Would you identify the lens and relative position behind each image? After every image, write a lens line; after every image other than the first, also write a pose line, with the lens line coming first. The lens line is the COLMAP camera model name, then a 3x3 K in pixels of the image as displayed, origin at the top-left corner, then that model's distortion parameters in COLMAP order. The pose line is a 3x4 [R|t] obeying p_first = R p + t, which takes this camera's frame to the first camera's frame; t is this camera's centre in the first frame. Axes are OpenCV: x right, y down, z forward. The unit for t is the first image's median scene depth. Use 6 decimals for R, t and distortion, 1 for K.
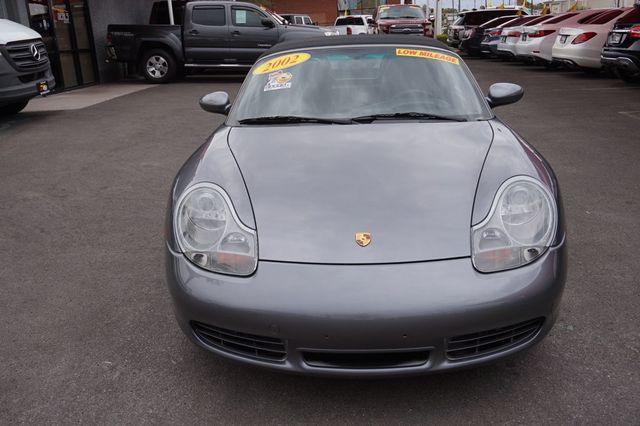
lens RADIAL K [[624.2, 0, 318.1], [0, 624.2, 212.1], [0, 0, 1]] dist [-0.024237, 0.000000]
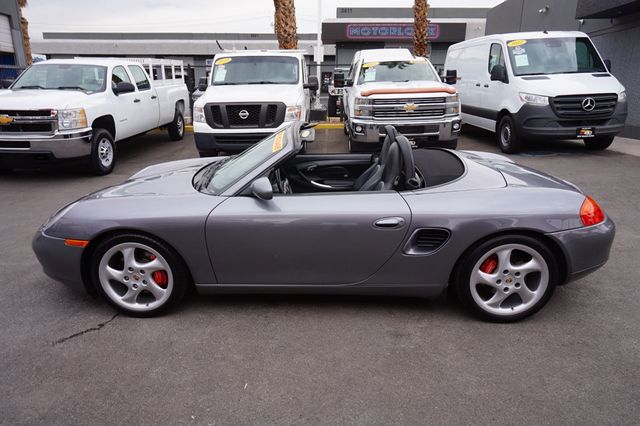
lens RADIAL K [[436.9, 0, 318.9], [0, 436.9, 212.5], [0, 0, 1]] dist [-0.040076, 0.029574]
pose [[0.022902, 0.321480, -0.946639, 0.264096], [-0.279840, 0.911097, 0.302640, -0.099401], [0.959773, 0.257977, 0.110829, 0.249602]]
